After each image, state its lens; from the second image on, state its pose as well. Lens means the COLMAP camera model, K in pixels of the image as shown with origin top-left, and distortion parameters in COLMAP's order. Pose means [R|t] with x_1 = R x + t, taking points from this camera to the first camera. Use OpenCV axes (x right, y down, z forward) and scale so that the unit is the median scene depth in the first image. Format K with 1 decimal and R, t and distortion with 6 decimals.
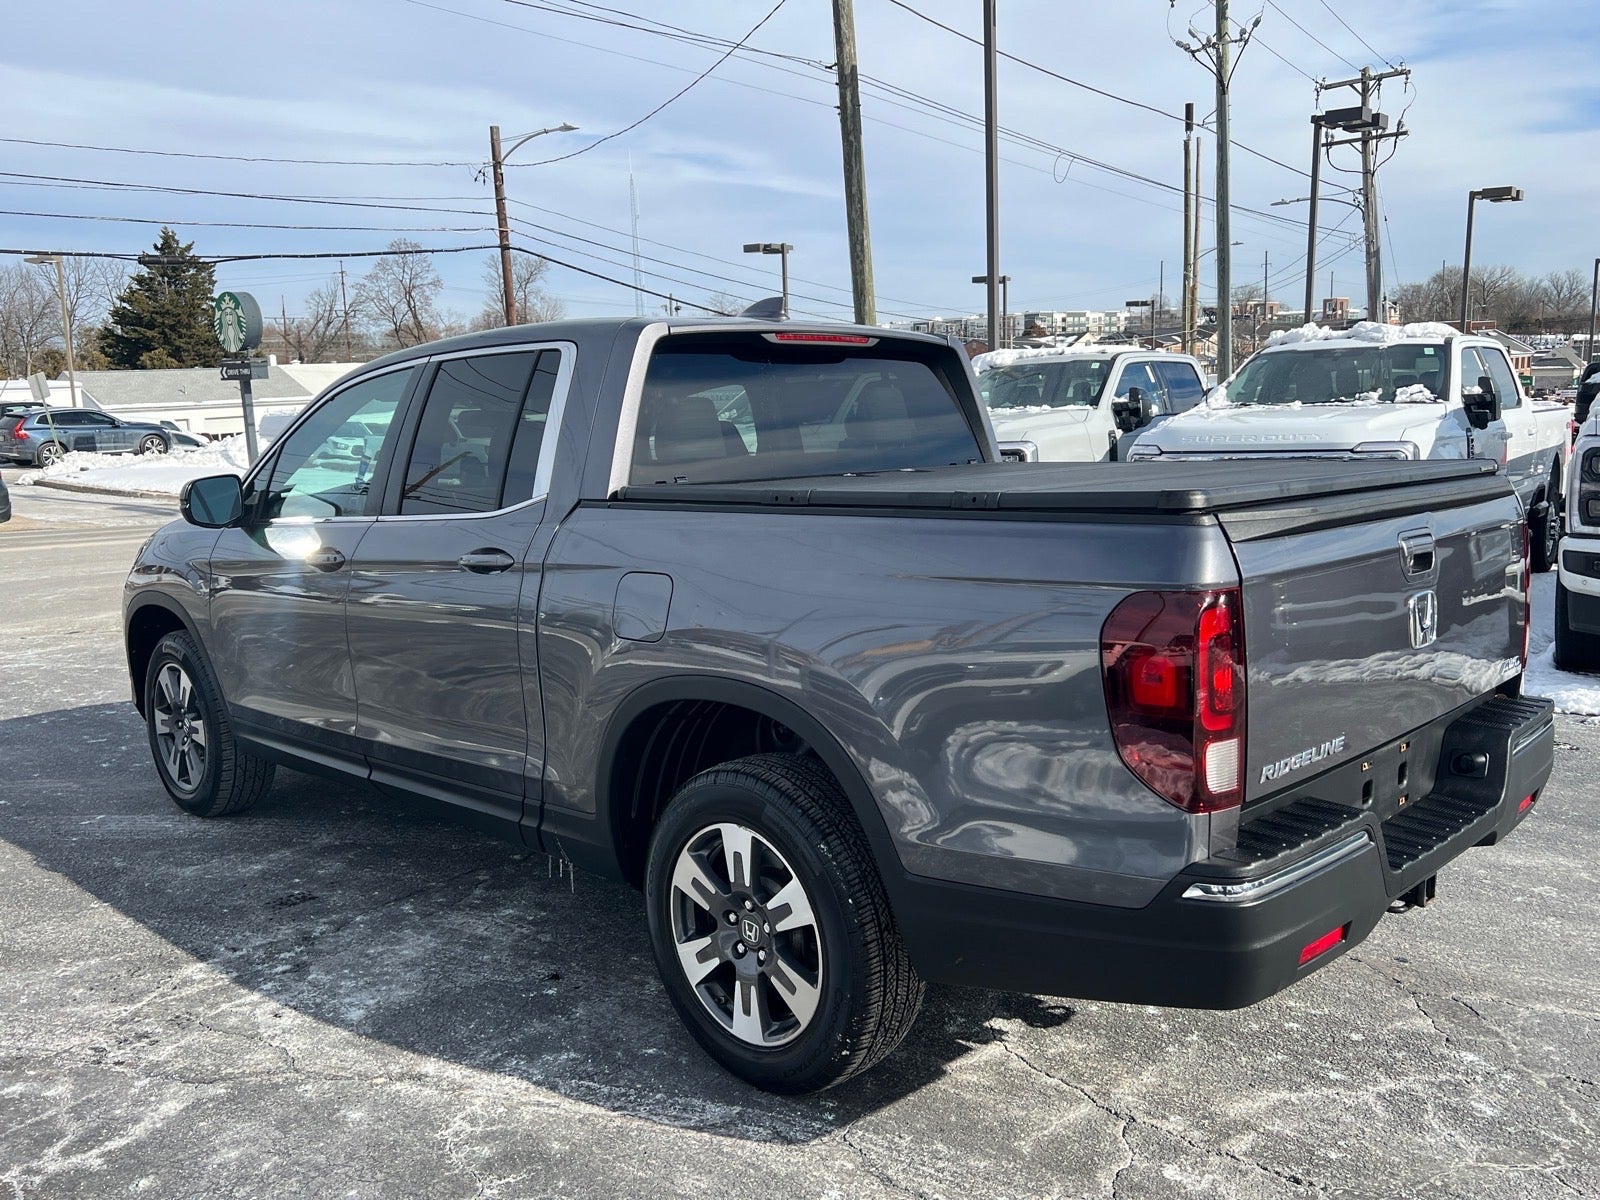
lens RADIAL K [[1334.7, 0, 806.3], [0, 1334.7, 604.8], [0, 0, 1]] dist [0.024647, -0.009792]
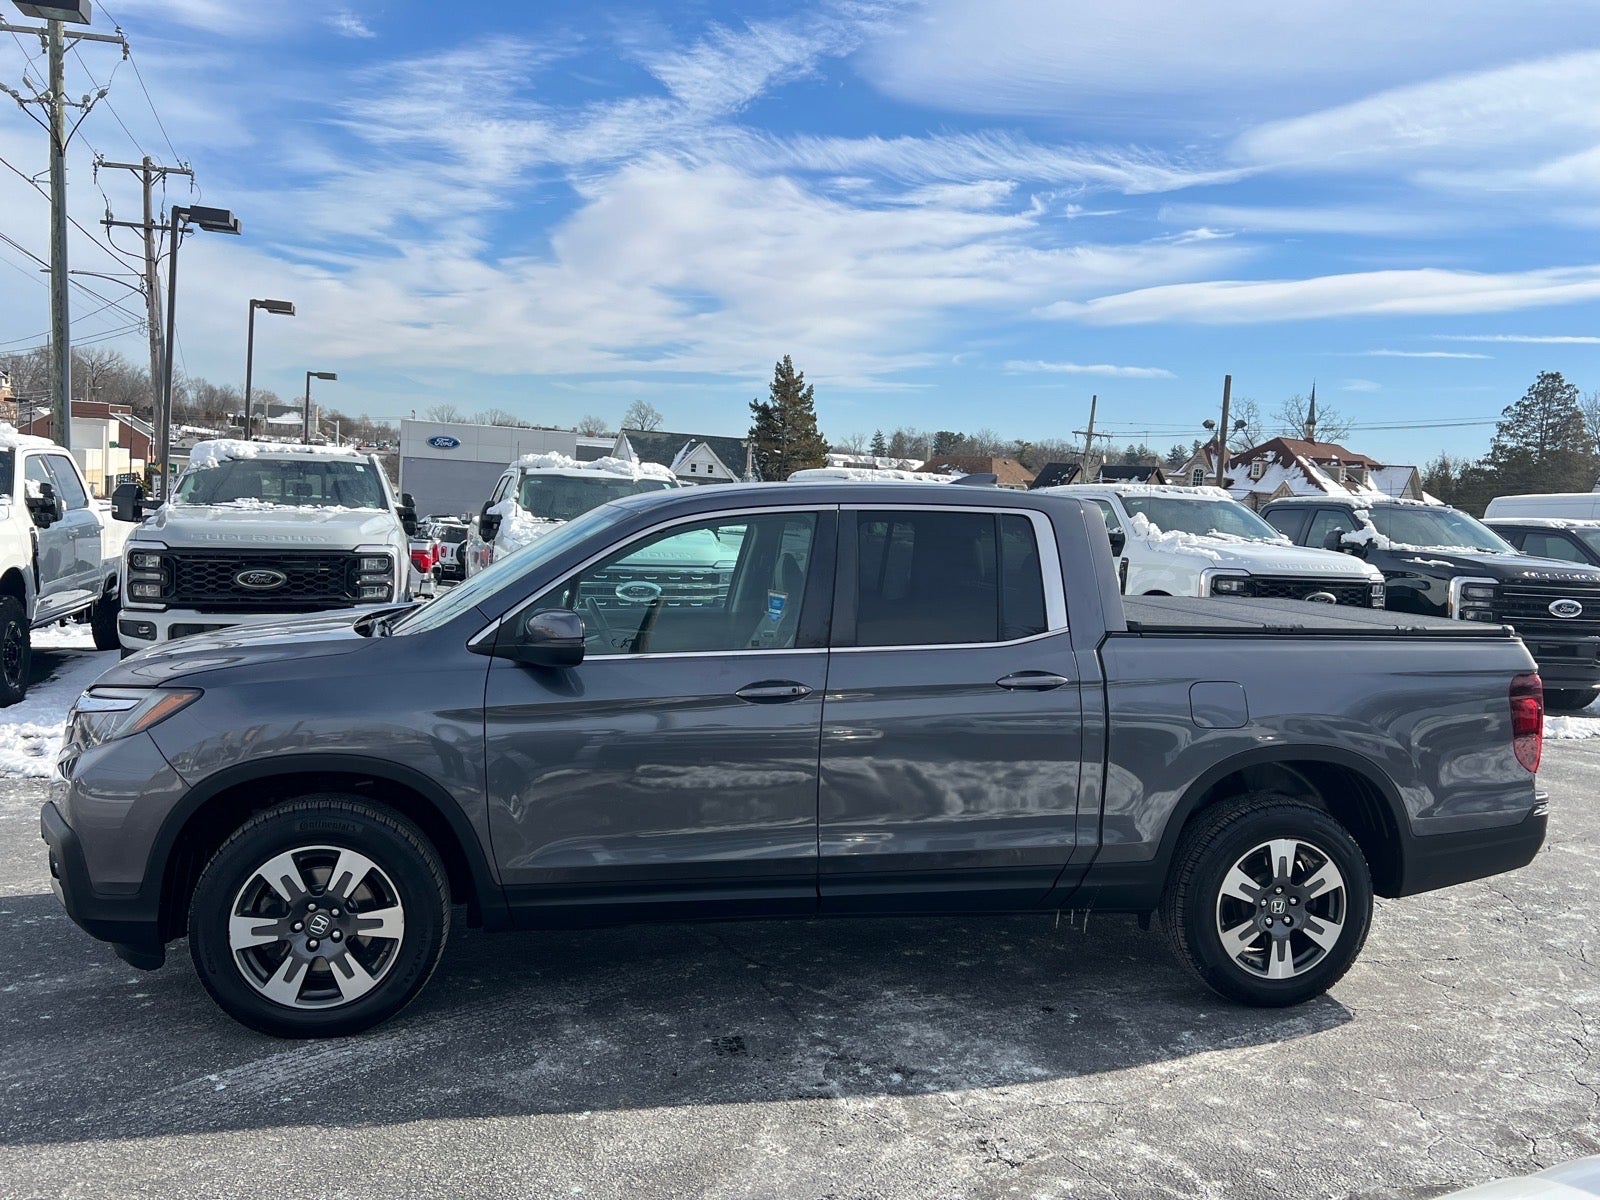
lens RADIAL K [[1334.7, 0, 829.2], [0, 1334.7, 596.9], [0, 0, 1]] dist [0.024647, -0.009792]
pose [[0.555180, -0.003681, 0.831722, -1.341974], [0.058319, 0.997701, -0.034513, -0.078691], [-0.829683, 0.067666, 0.554119, 0.439866]]
